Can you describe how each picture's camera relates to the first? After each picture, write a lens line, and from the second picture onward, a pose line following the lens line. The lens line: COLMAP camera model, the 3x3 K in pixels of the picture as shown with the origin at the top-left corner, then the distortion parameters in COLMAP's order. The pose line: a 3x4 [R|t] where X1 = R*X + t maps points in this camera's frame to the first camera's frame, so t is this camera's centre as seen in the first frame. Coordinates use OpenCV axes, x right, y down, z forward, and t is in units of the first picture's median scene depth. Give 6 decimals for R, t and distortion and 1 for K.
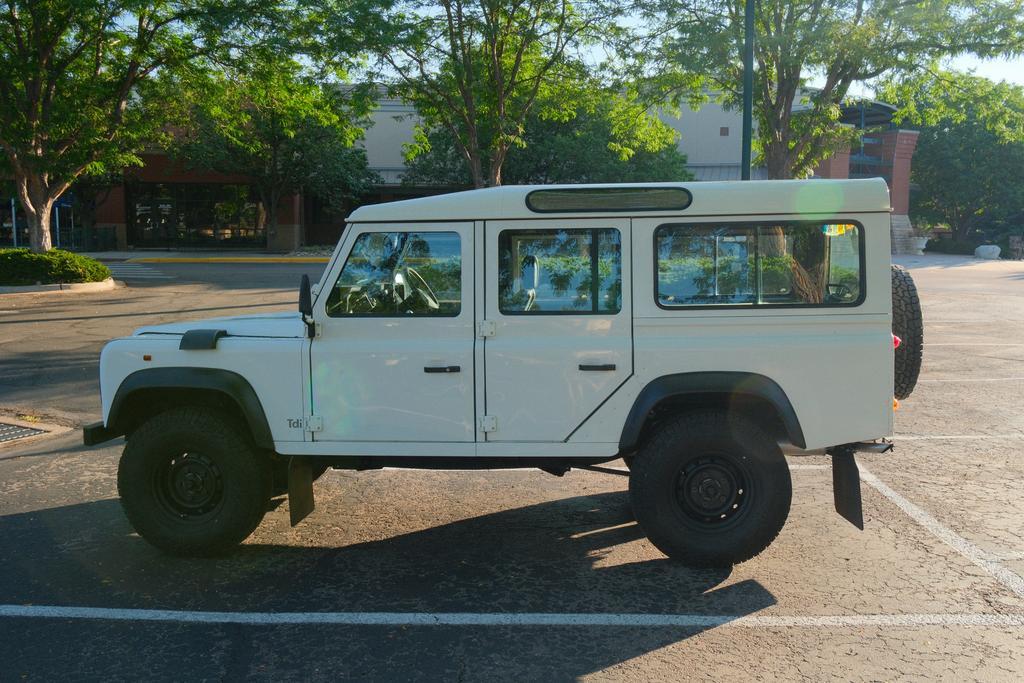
lens RADIAL K [[877.0, 0, 515.4], [0, 877.0, 308.9], [0, 0, 1]] dist [-0.063291, 0.055282]
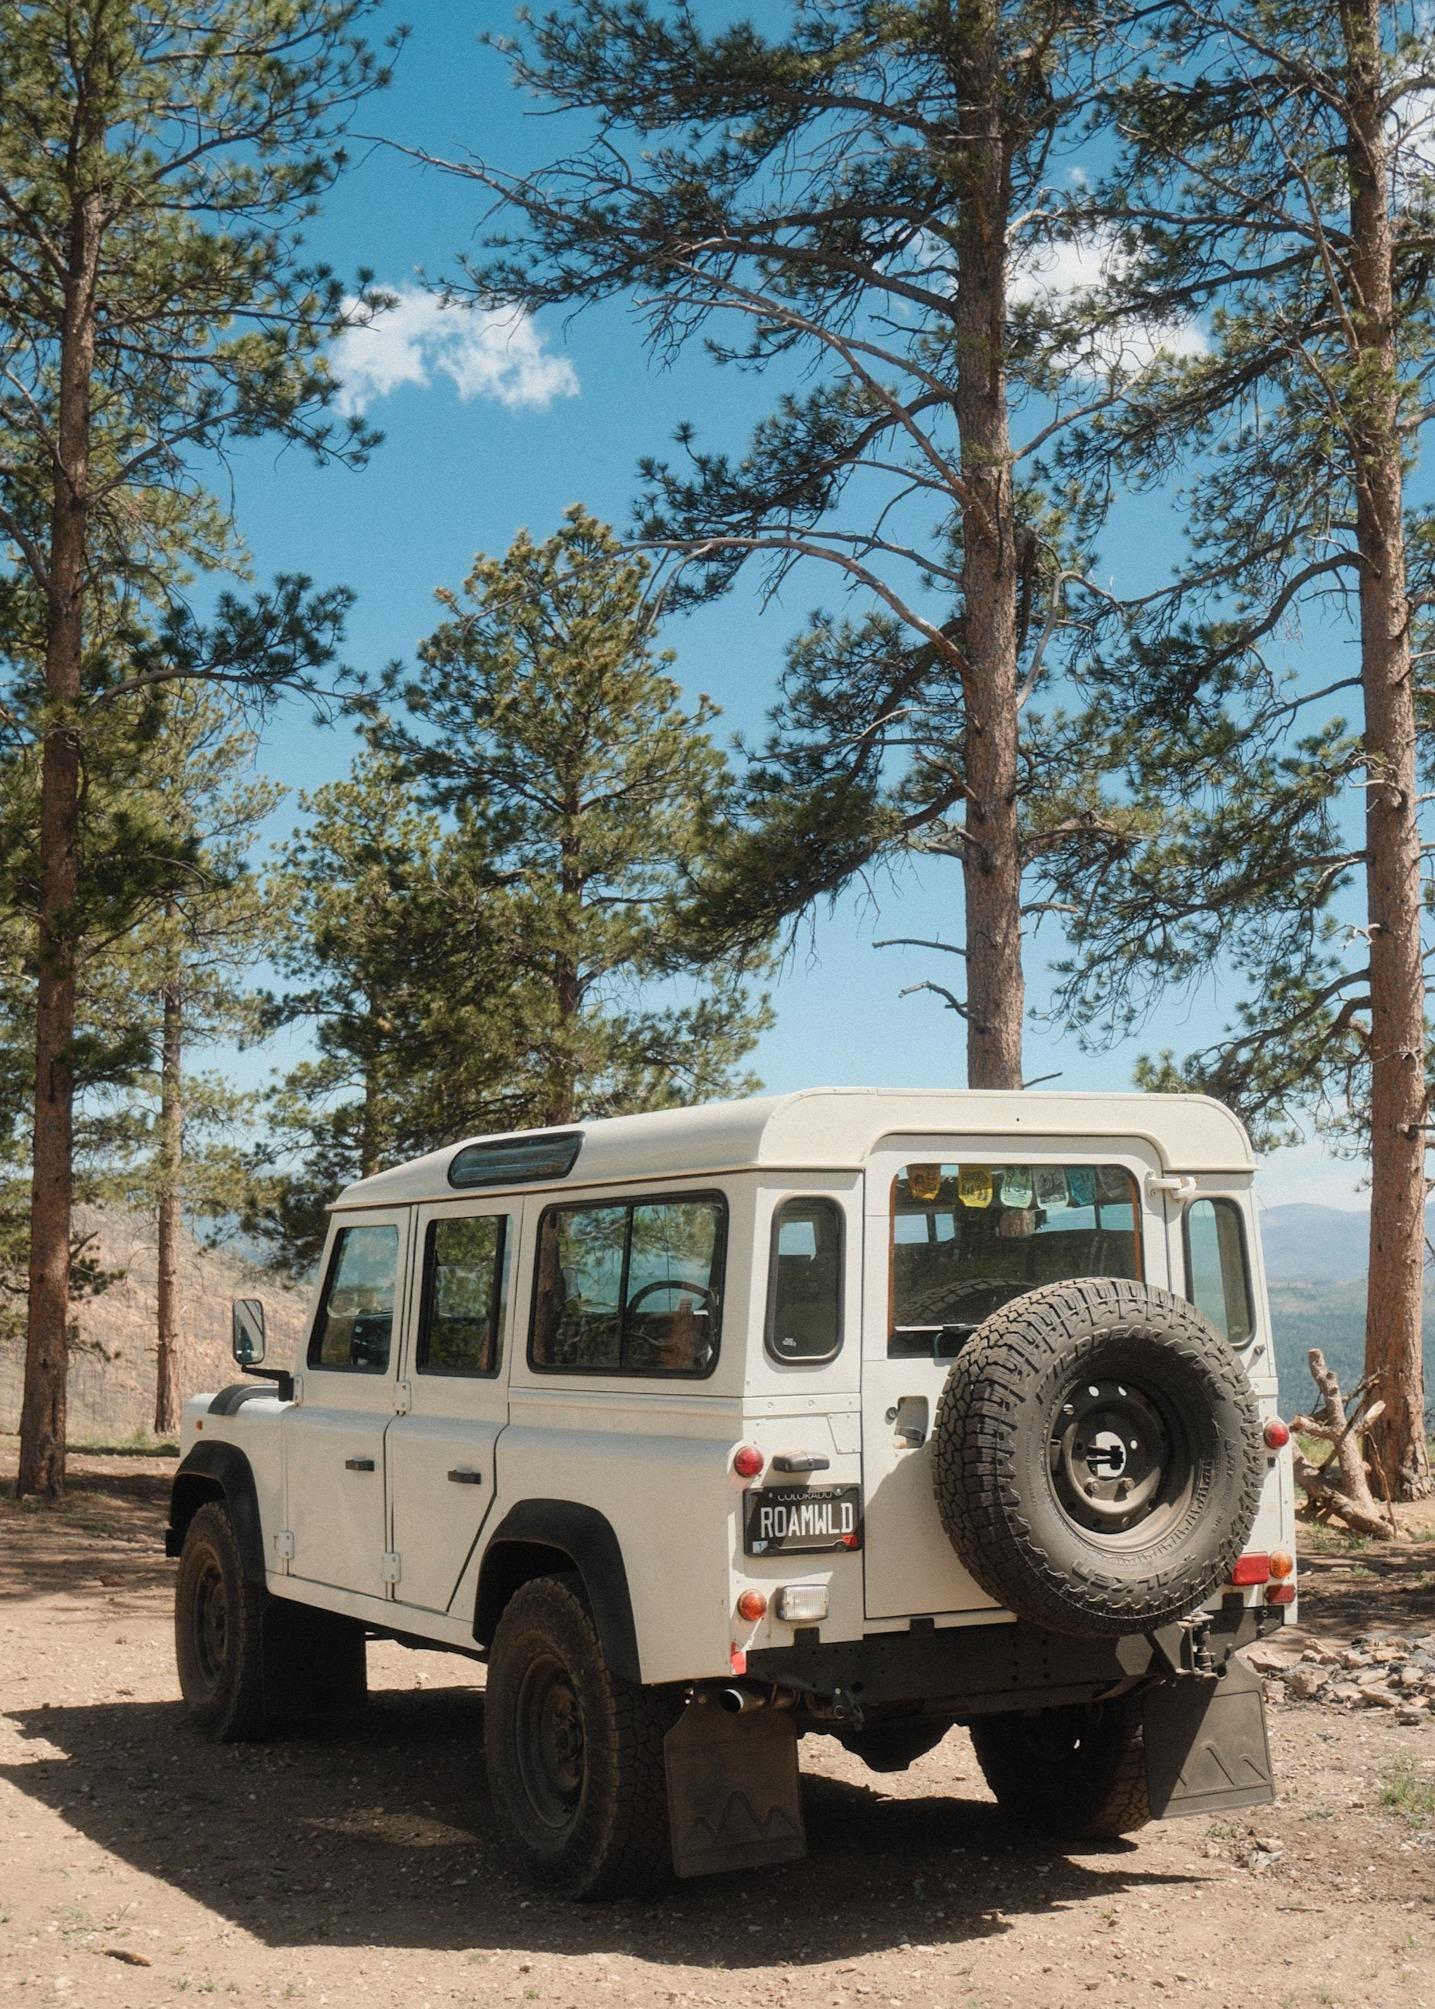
lens RADIAL K [[2823.3, 0, 716.5], [0, 2823.3, 1041.7], [0, 0, 1]] dist [-0.077250, -0.005871]
pose [[0.521639, -0.072597, -0.850072, 1.615367], [-0.026718, 0.994494, -0.101327, -0.026162], [0.852748, 0.075568, 0.516827, 0.221327]]
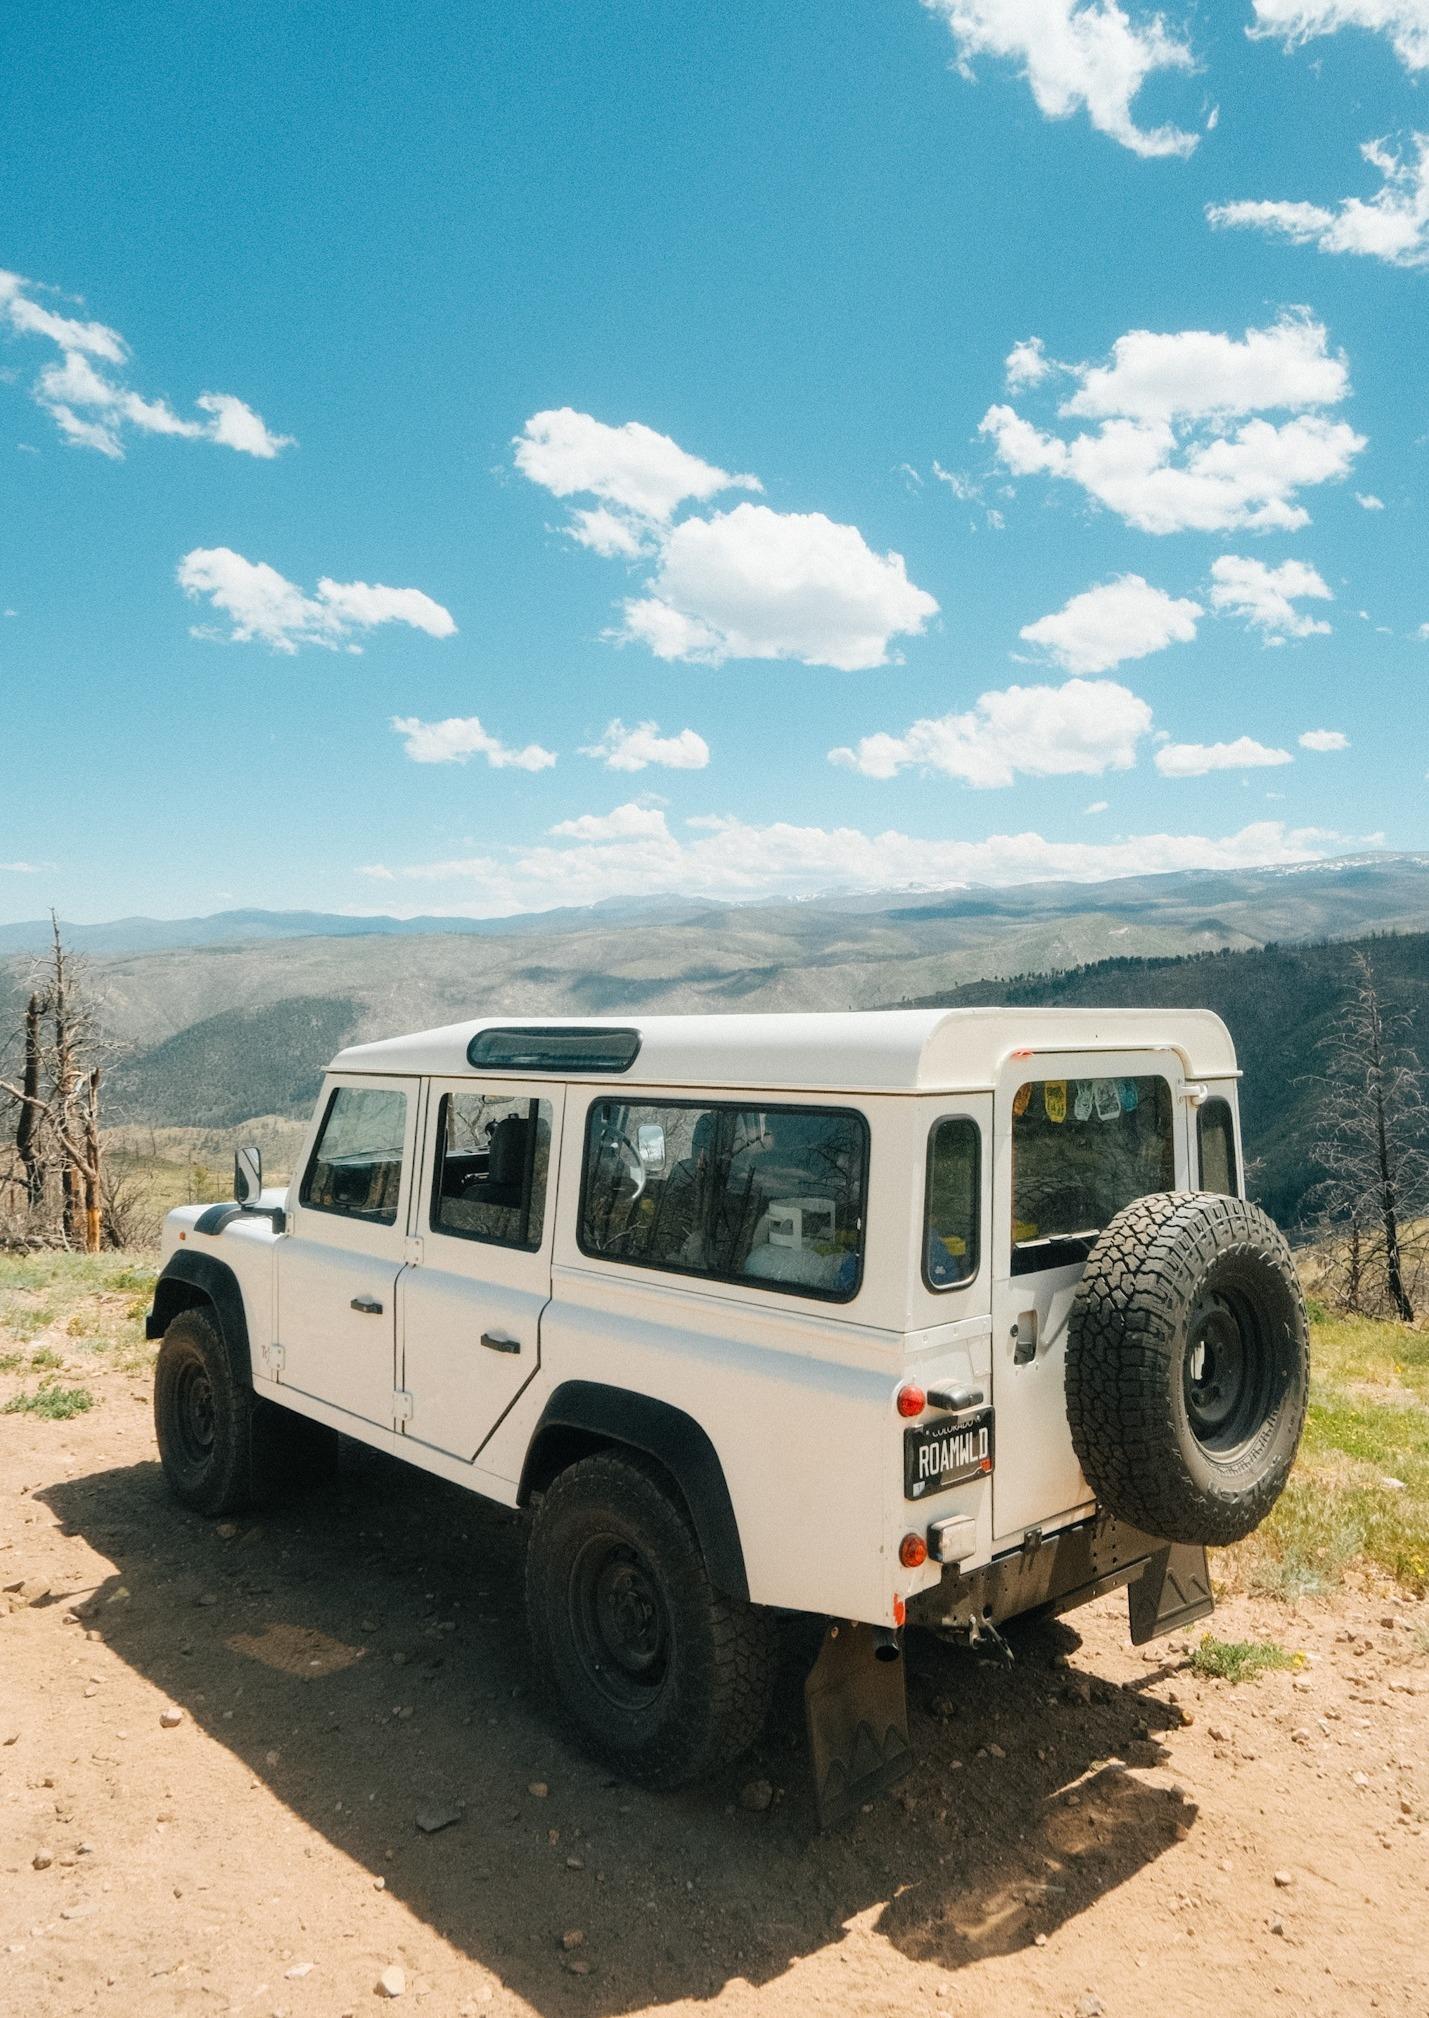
lens RADIAL K [[1425.9, 0, 703.9], [0, 1425.9, 957.3], [0, 0, 1]] dist [0.000753, -0.001461]
pose [[0.709642, -0.027274, -0.704035, 0.836045], [-0.033272, 0.996838, -0.072154, -0.119690], [0.703777, 0.074628, 0.706491, 0.407158]]
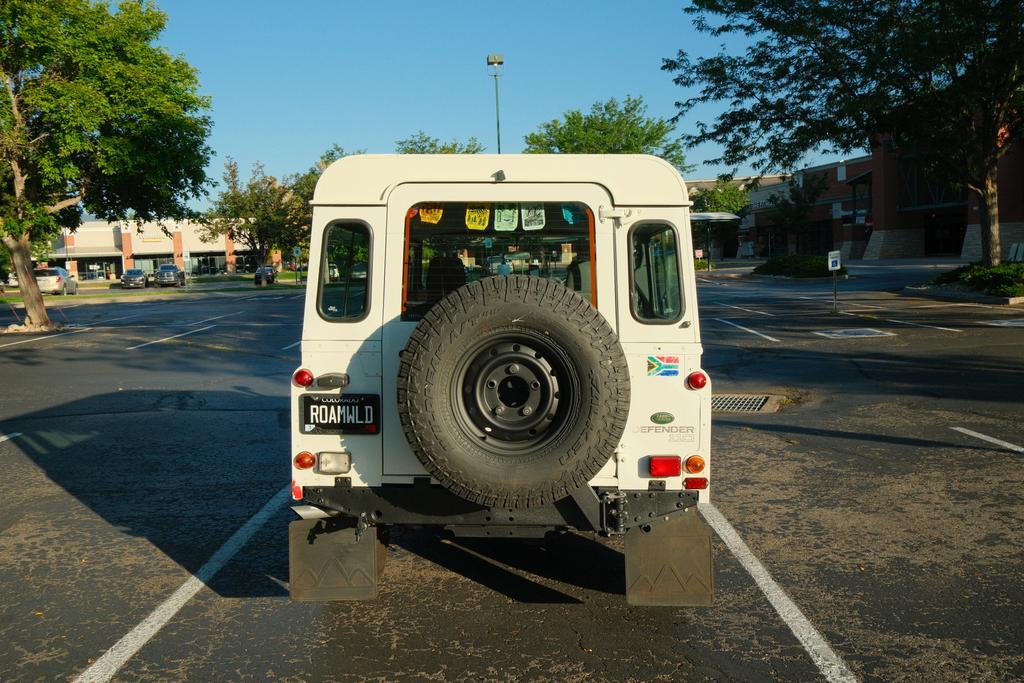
lens RADIAL K [[877.0, 0, 515.4], [0, 877.0, 308.9], [0, 0, 1]] dist [-0.063291, 0.055282]
pose [[0.036294, 0.045296, -0.998314, 1.161419], [-0.046632, 0.997961, 0.043585, -0.059954], [0.998253, 0.044971, 0.038332, 1.120555]]
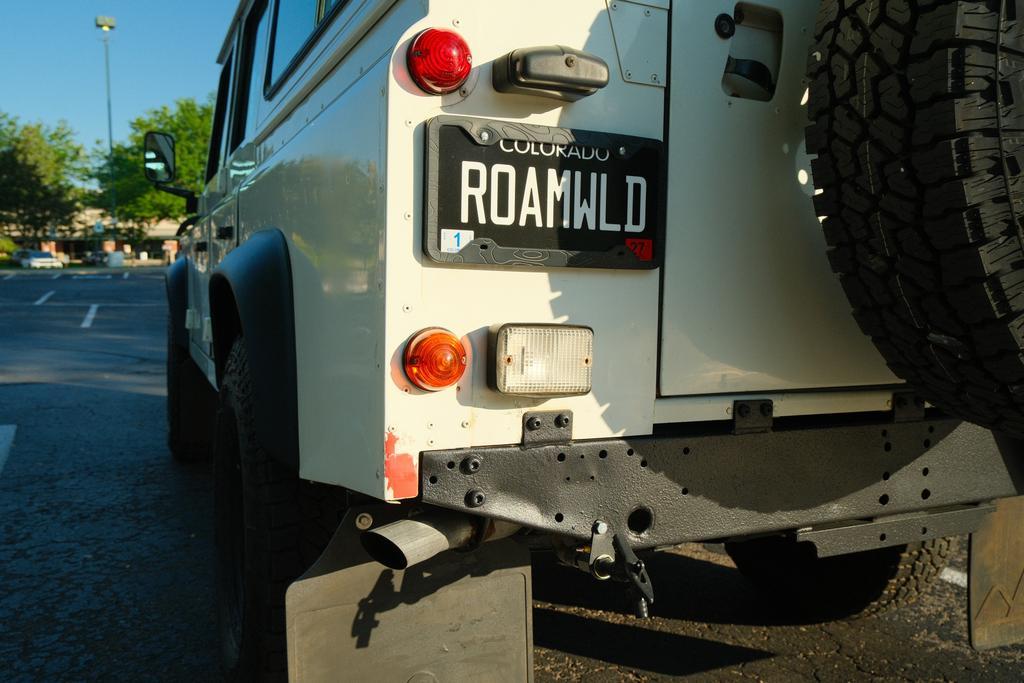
lens RADIAL K [[831.4, 0, 516.7], [0, 831.4, 325.4], [0, 0, 1]] dist [-0.025864, 0.004343]
pose [[0.479746, 0.058026, -0.875486, 0.603716], [-0.064867, 0.997426, 0.030562, 0.093908], [0.875006, 0.042128, 0.482275, 0.897631]]
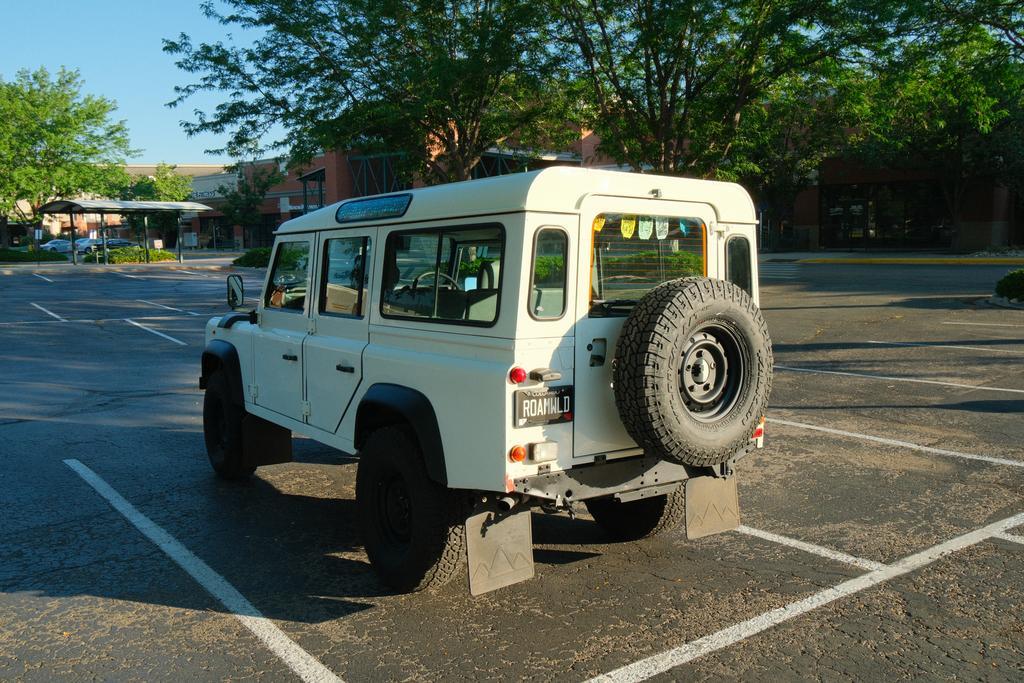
lens RADIAL K [[877.0, 0, 515.4], [0, 877.0, 308.9], [0, 0, 1]] dist [-0.063291, 0.055282]
pose [[0.633023, 0.046650, -0.772727, 1.016249], [-0.046638, 0.998668, 0.022084, -0.036490], [0.772727, 0.022059, 0.634355, 0.477811]]
